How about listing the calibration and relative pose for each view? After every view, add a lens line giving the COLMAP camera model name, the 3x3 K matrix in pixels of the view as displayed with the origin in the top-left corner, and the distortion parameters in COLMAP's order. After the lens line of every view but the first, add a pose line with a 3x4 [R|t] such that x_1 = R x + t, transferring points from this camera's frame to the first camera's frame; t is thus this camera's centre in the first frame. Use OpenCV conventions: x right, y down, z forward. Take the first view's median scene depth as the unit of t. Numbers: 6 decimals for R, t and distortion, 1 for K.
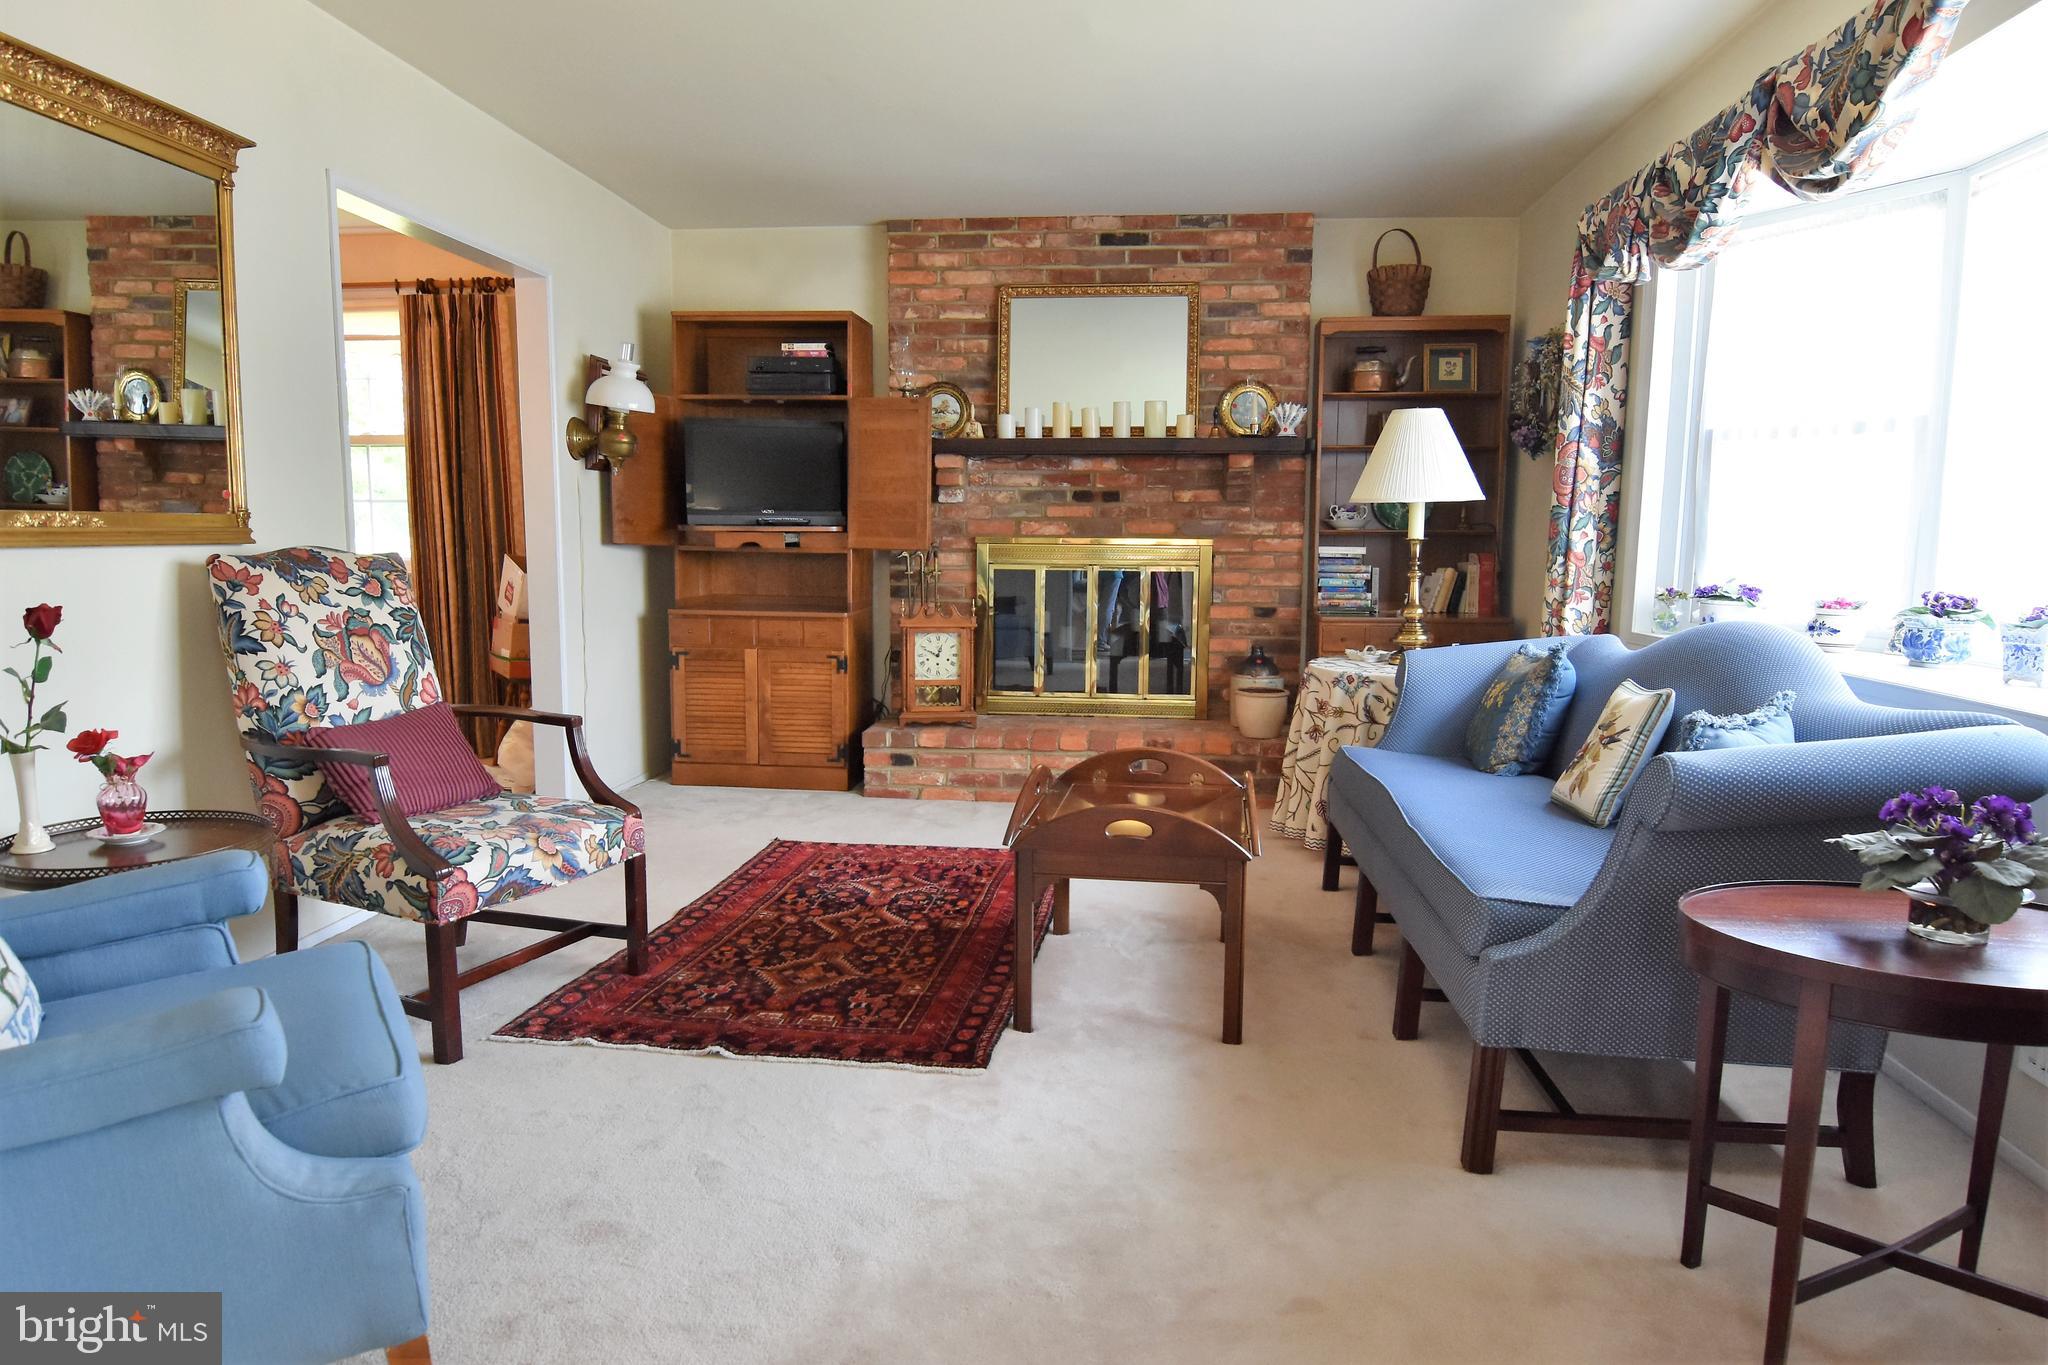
lens RADIAL K [[1289.7, 0, 1024.0], [0, 1289.7, 682.5], [0, 0, 1]] dist [-0.002660, -0.001066]
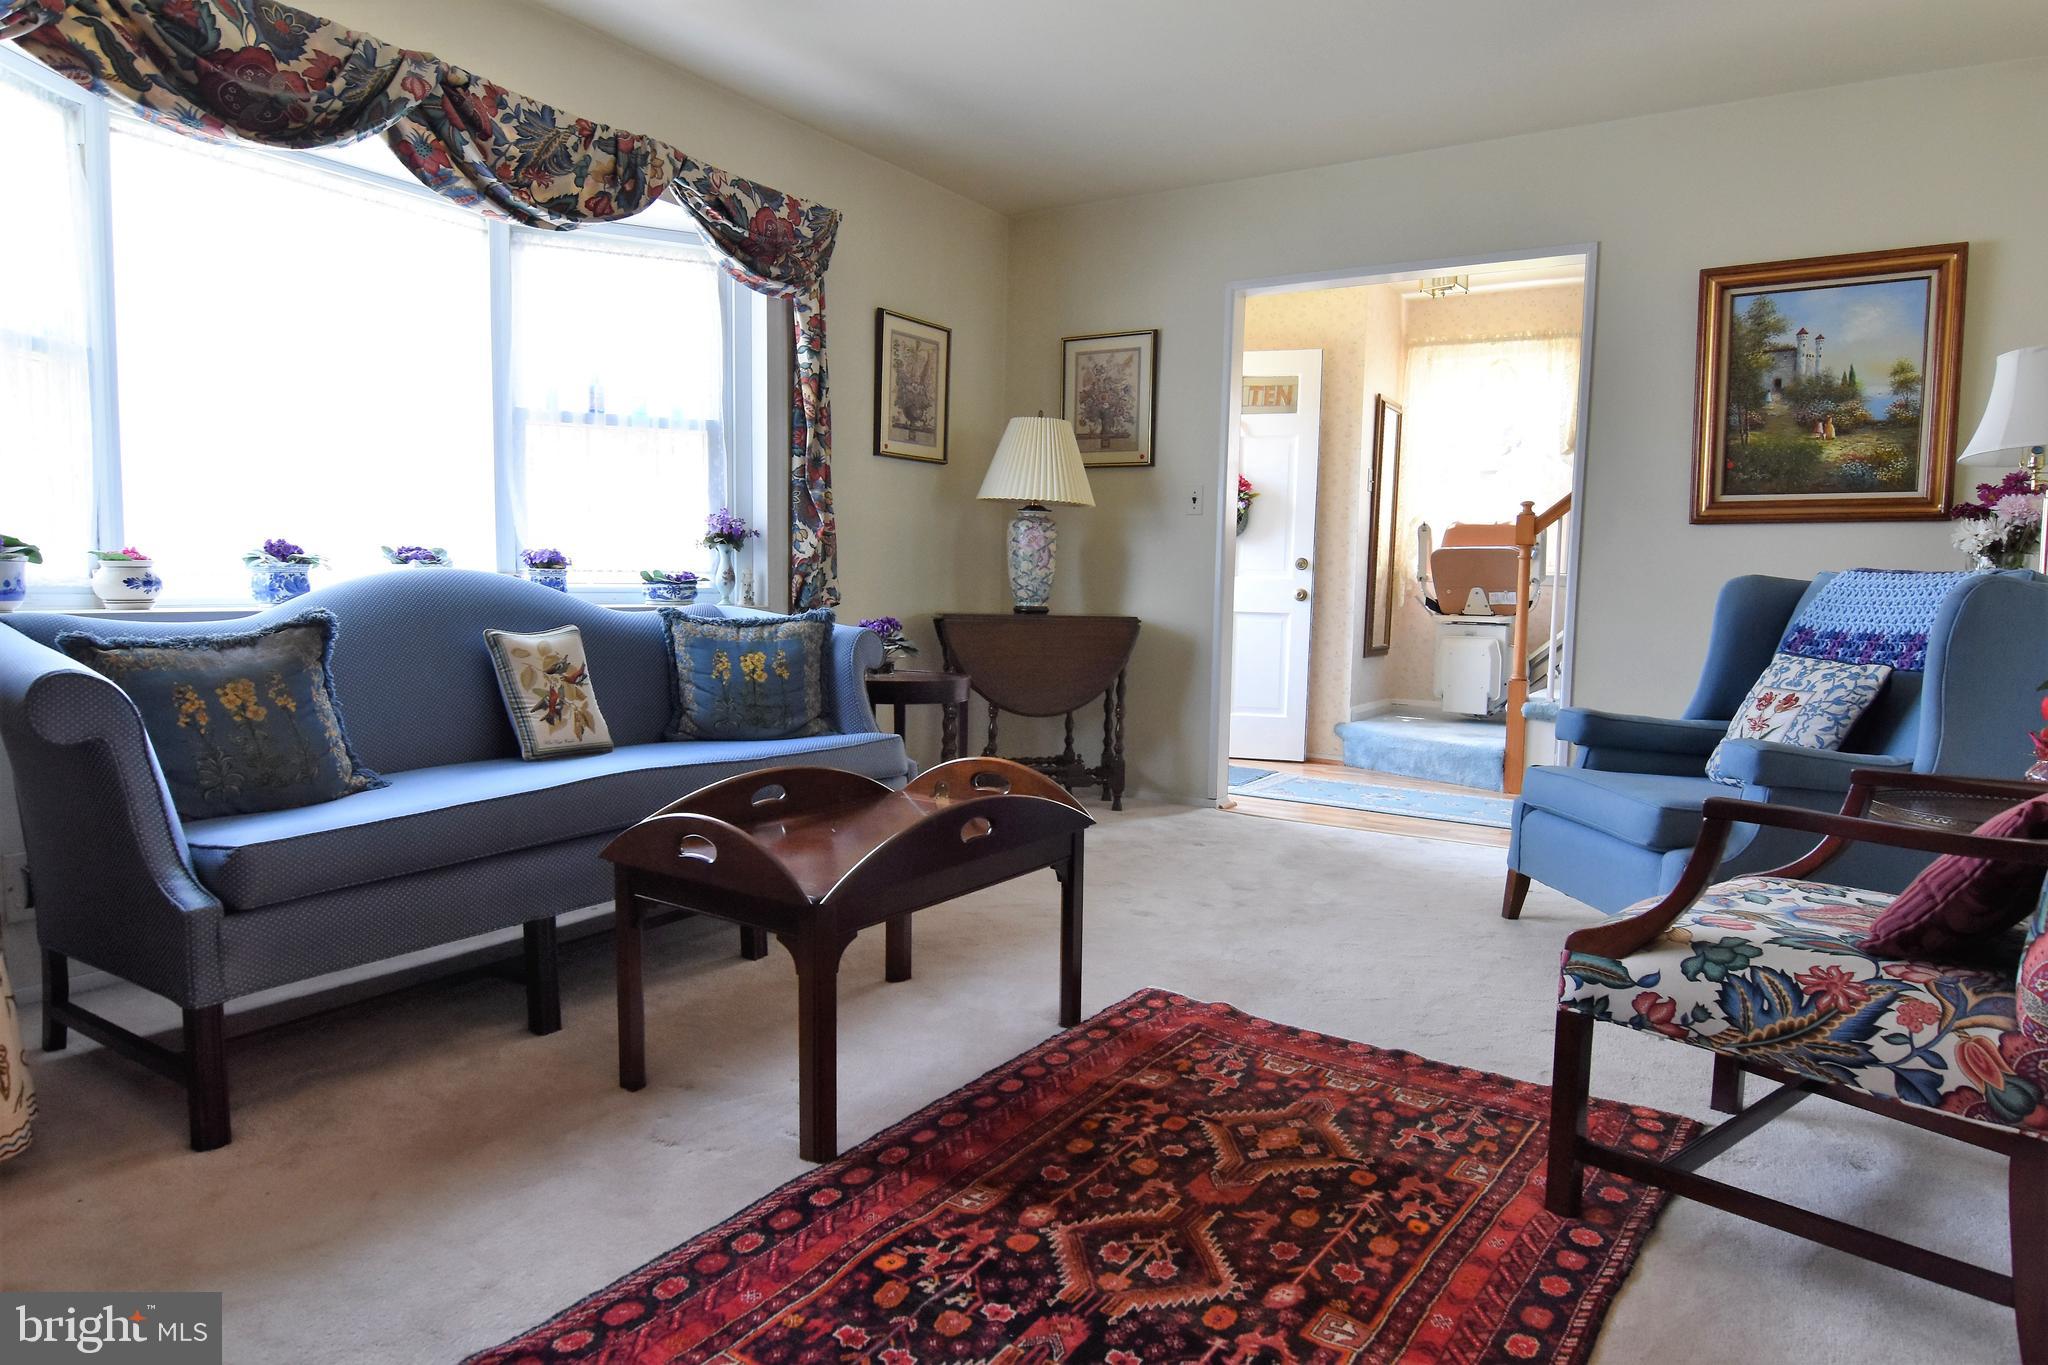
lens RADIAL K [[1289.7, 0, 1024.0], [0, 1289.7, 682.5], [0, 0, 1]] dist [-0.002660, -0.001066]
pose [[-0.897440, -0.064494, 0.436397, -0.305522], [0.020134, 0.982236, 0.186567, -0.121336], [-0.440678, 0.176219, -0.880199, 1.515294]]
